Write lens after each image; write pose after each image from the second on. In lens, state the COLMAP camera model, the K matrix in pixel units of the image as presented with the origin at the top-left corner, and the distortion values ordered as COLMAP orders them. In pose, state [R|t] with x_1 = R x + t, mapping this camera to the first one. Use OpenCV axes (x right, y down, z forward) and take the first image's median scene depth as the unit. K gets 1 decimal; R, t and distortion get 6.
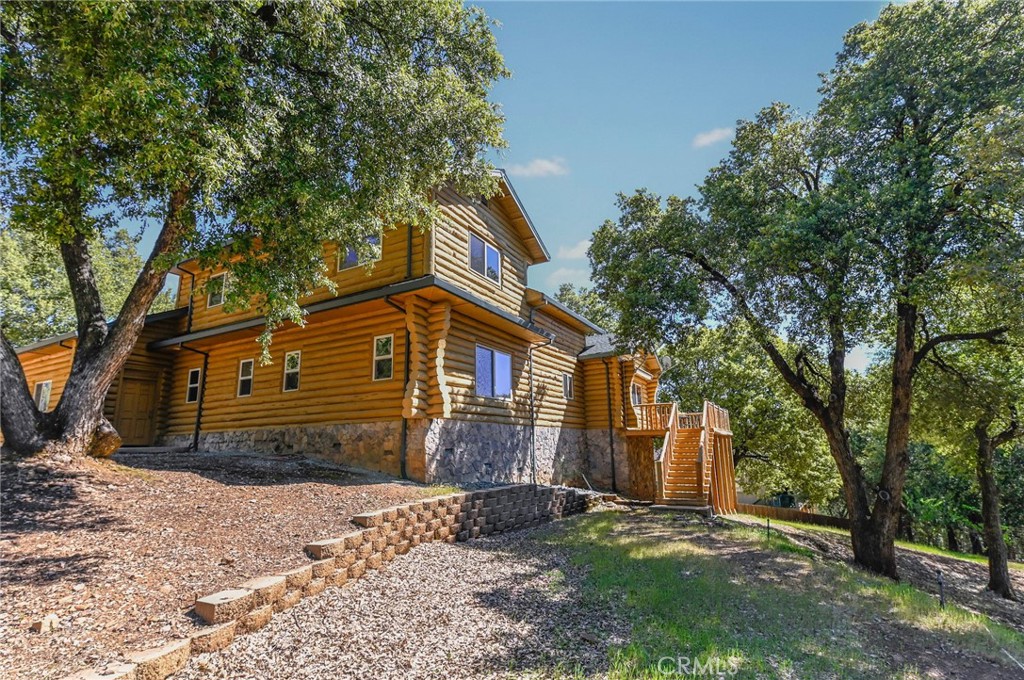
lens RADIAL K [[461.3, 0, 528.6], [0, 461.3, 357.7], [0, 0, 1]] dist [-0.000687, -0.000050]
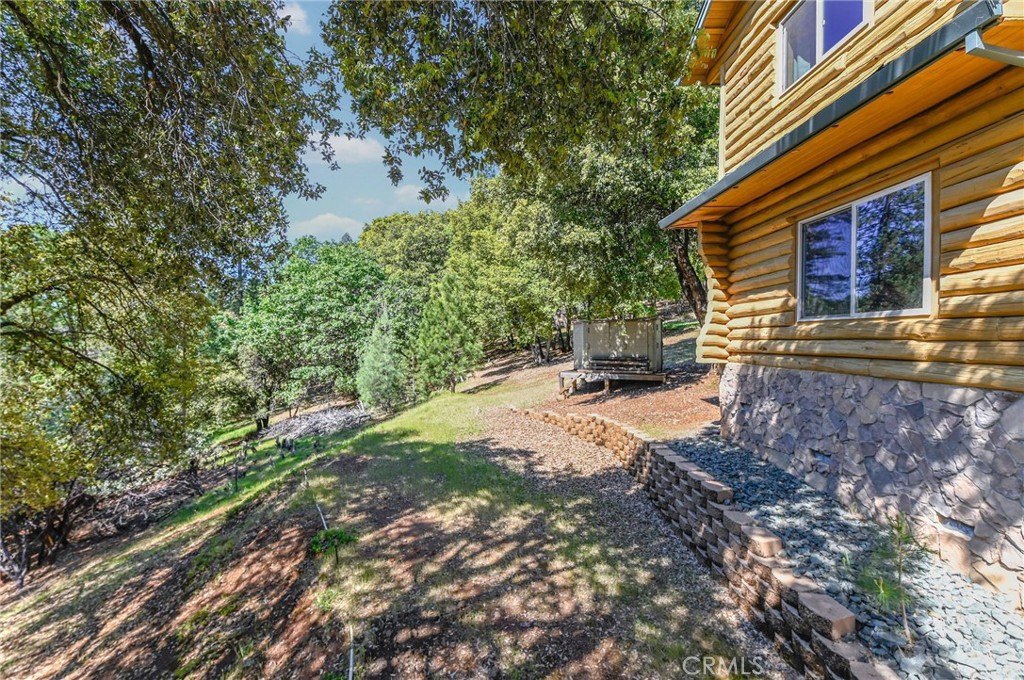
lens RADIAL K [[432.0, 0, 512.0], [0, 432.0, 340.0], [0, 0, 1]] dist [-0.003018, -0.000906]
pose [[-0.861261, 0.019295, -0.507797, 0.608639], [0.113394, 0.981380, -0.155033, 0.201669], [0.495350, -0.191105, -0.847412, 1.759570]]
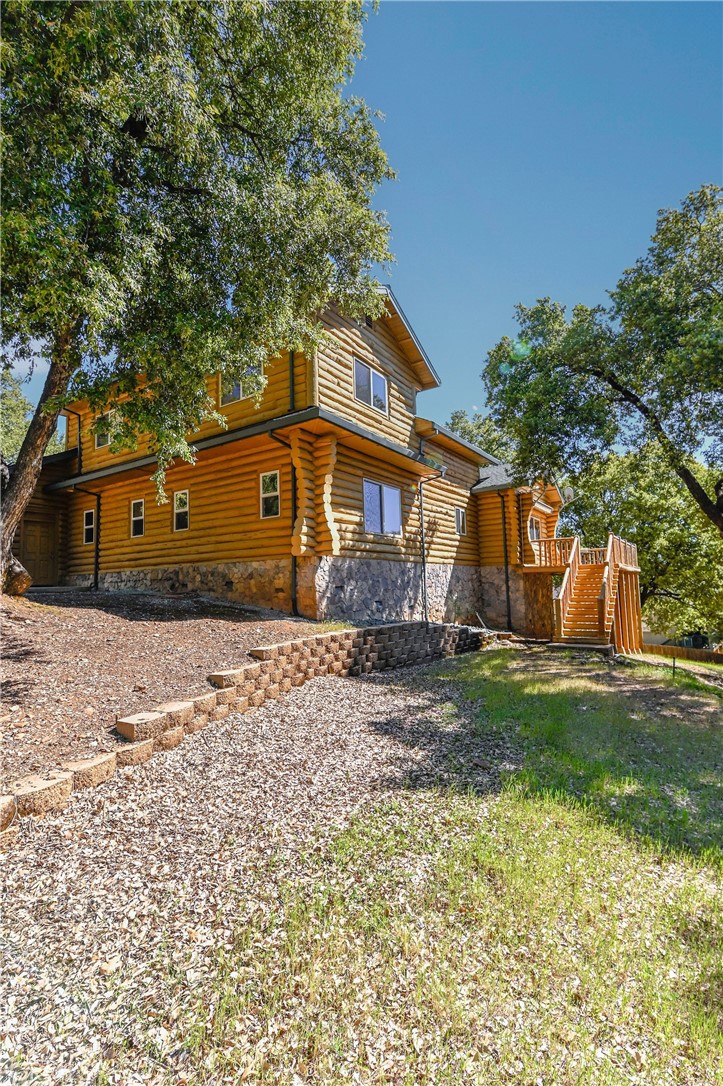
lens RADIAL K [[486.5, 0, 373.4], [0, 486.5, 549.4], [0, 0, 1]] dist [-0.000233, -0.000838]
pose [[0.995591, -0.011201, -0.093133, -0.001635], [0.021817, 0.993268, 0.113769, 0.002446], [0.091231, -0.115299, 0.989132, -0.020009]]
